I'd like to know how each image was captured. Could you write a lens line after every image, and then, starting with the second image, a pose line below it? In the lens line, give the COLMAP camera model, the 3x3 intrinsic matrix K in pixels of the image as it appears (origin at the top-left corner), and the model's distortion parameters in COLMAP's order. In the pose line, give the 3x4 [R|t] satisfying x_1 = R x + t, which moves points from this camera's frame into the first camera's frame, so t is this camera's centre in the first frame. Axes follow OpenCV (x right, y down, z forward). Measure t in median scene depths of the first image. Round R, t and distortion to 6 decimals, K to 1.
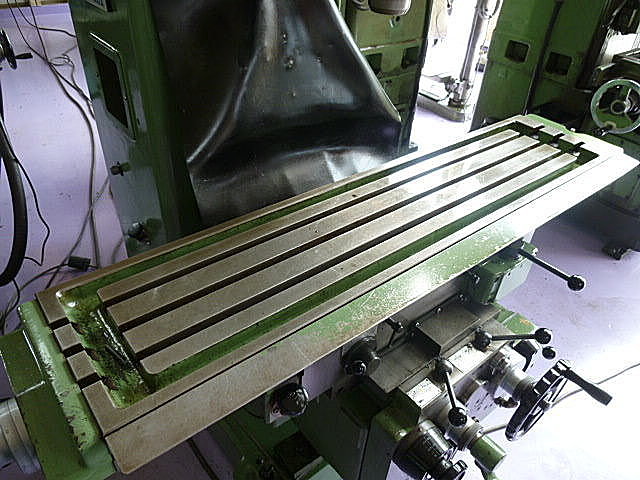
lens RADIAL K [[485.5, 0, 321.1], [0, 485.5, 242.1], [0, 0, 1]] dist [-0.027865, 0.005765]
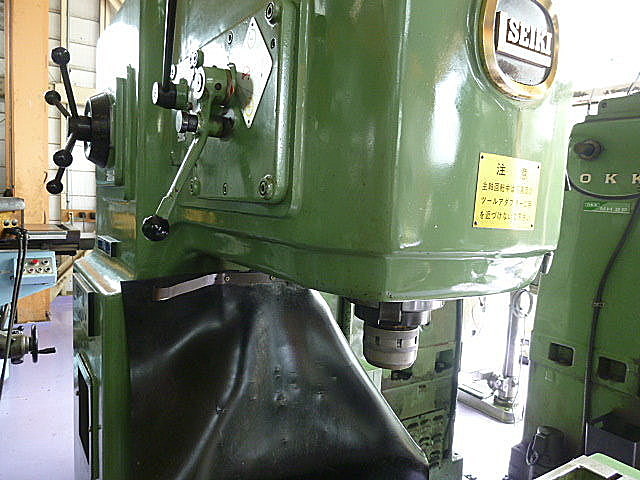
lens RADIAL K [[485.5, 0, 319.5], [0, 485.5, 242.0], [0, 0, 1]] dist [-0.027865, 0.005765]
pose [[0.995503, 0.003083, -0.094684, 0.021719], [-0.052586, 0.849333, -0.525231, -0.049126], [0.078799, 0.527848, 0.845676, 0.046007]]
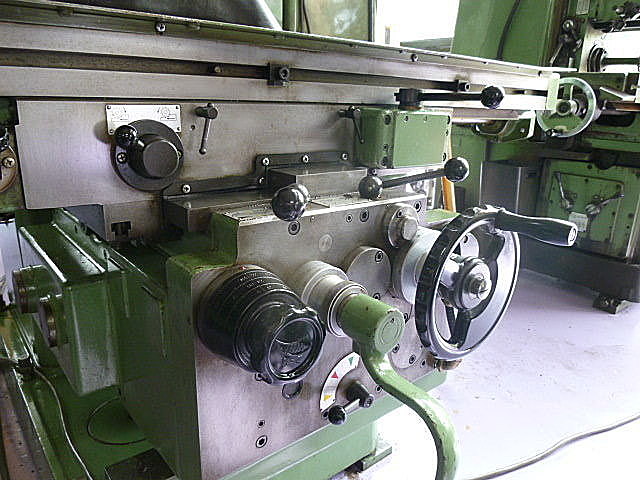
lens RADIAL K [[485.5, 0, 320.6], [0, 485.5, 240.4], [0, 0, 1]] dist [-0.027865, 0.005765]
pose [[0.999751, -0.022209, -0.002003, 0.071552], [0.020093, 0.936174, -0.350963, 0.134841], [0.009670, 0.350836, 0.936387, 0.105372]]
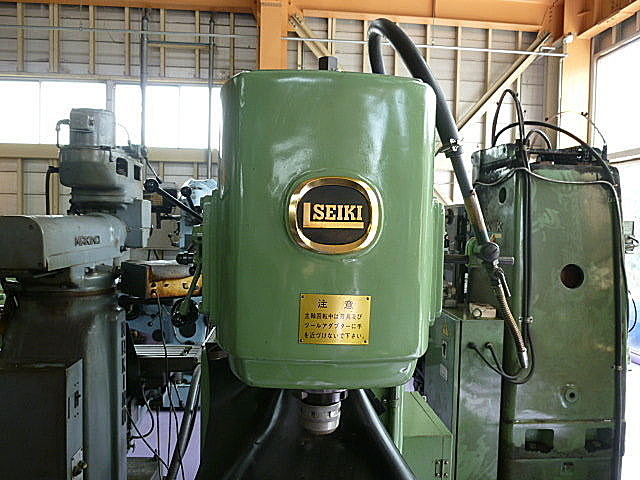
lens RADIAL K [[485.5, 0, 321.8], [0, 485.5, 239.4], [0, 0, 1]] dist [-0.027865, 0.005765]
pose [[0.830571, -0.015314, -0.556703, 0.169567], [-0.316958, 0.808936, -0.495137, -0.064582], [0.457919, 0.587698, 0.667024, 0.008096]]
